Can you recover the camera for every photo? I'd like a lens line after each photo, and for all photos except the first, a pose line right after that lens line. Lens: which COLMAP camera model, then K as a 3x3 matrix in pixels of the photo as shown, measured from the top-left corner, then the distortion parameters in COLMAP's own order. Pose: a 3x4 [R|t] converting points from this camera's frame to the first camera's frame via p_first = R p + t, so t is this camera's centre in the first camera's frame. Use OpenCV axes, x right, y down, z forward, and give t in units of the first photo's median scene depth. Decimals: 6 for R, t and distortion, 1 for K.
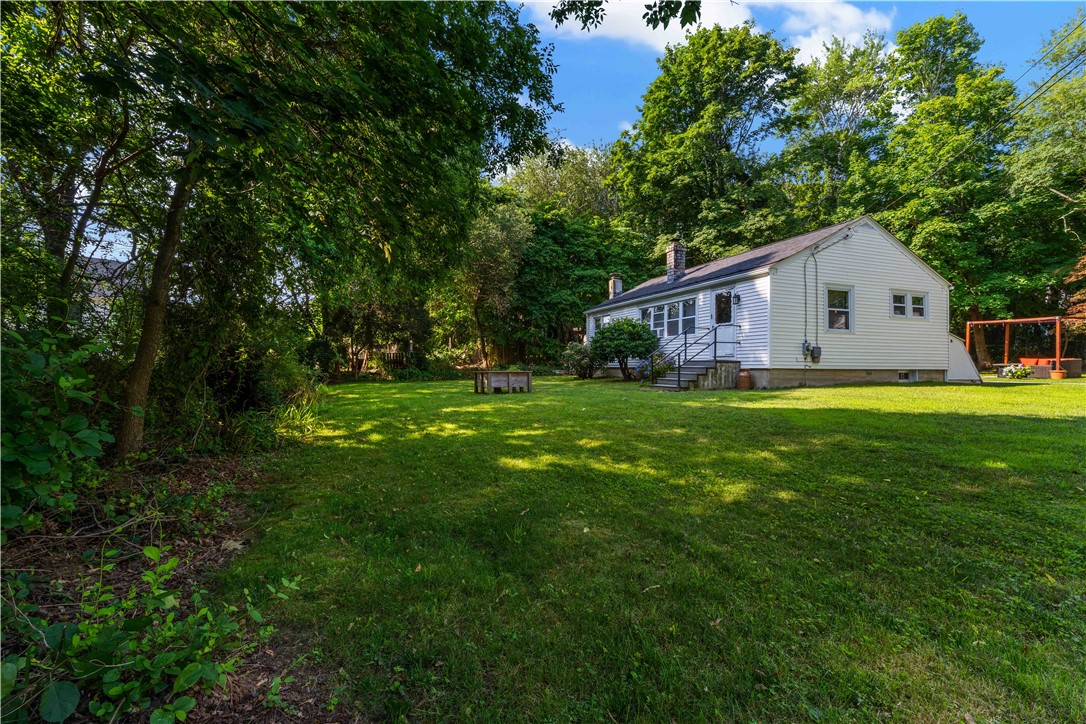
lens RADIAL K [[502.5, 0, 537.9], [0, 502.5, 363.8], [0, 0, 1]] dist [-0.001762, 0.000824]
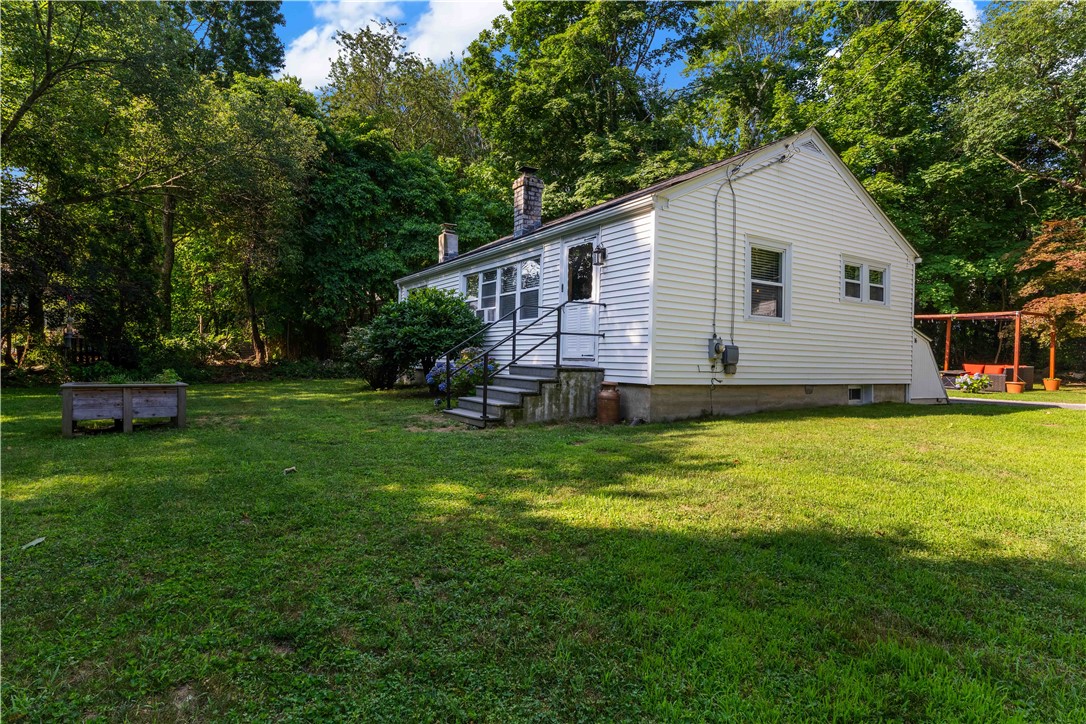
lens RADIAL K [[576.1, 0, 546.8], [0, 576.1, 361.8], [0, 0, 1]] dist [0.003579, 0.001345]
pose [[0.978516, 0.015887, 0.205560, 0.137896], [-0.017914, 0.999807, 0.008006, -0.010979], [-0.205393, -0.011516, 0.978612, 0.257849]]
